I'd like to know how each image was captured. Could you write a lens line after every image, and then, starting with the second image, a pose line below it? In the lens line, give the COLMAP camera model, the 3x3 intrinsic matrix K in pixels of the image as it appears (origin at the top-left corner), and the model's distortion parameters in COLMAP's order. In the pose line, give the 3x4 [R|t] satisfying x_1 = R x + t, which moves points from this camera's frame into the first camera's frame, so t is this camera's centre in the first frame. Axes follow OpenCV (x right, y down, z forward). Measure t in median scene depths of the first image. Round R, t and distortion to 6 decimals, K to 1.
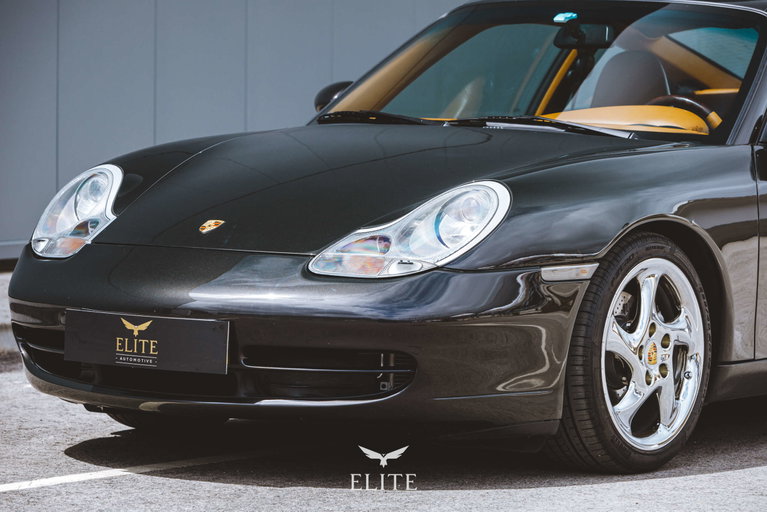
lens RADIAL K [[3874.3, 0, 383.5], [0, 3874.3, 256.0], [0, 0, 1]] dist [-0.354449, 3.723636]
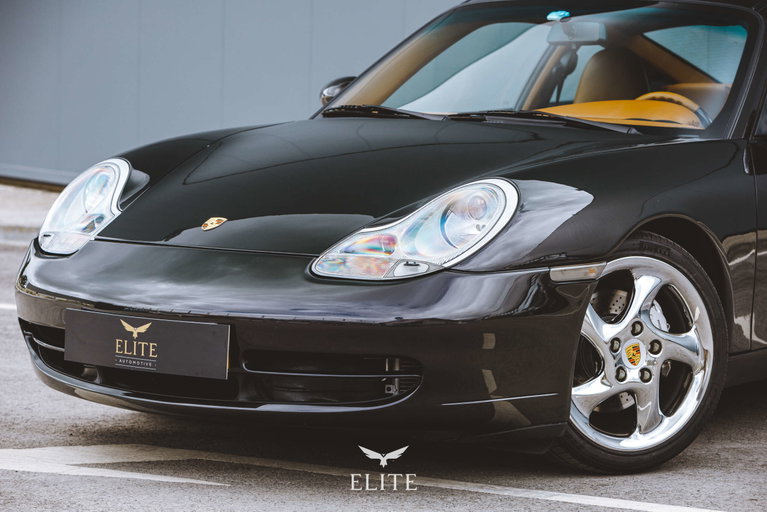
lens RADIAL K [[2578.1, 0, 383.5], [0, 2578.1, 256.0], [0, 0, 1]] dist [-0.119131, -0.678998]
pose [[0.999991, -0.000576, 0.004279, -0.004048], [0.000470, 0.999692, 0.024801, -0.016070], [-0.004292, -0.024799, 0.999683, 0.348153]]
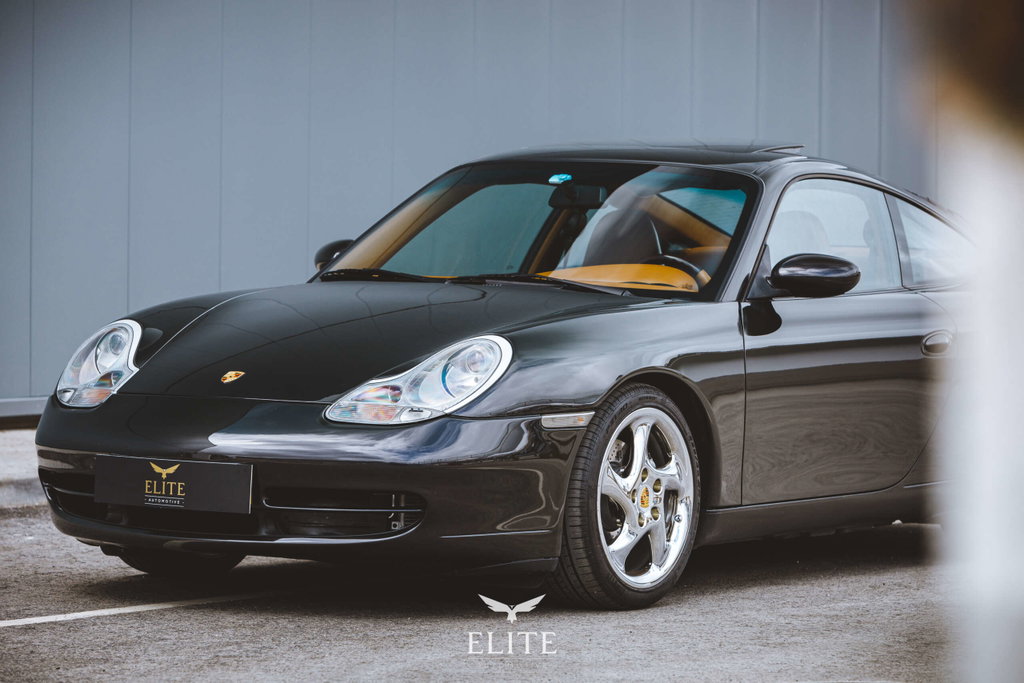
lens RADIAL K [[4806.2, 0, 512.0], [0, 4806.2, 341.5], [0, 0, 1]] dist [-0.262494, -3.068285]
pose [[0.999048, 0.001408, 0.043609, -0.025561], [-0.000489, 0.999778, -0.021087, 0.010578], [-0.043629, 0.021046, 0.998826, -0.331656]]
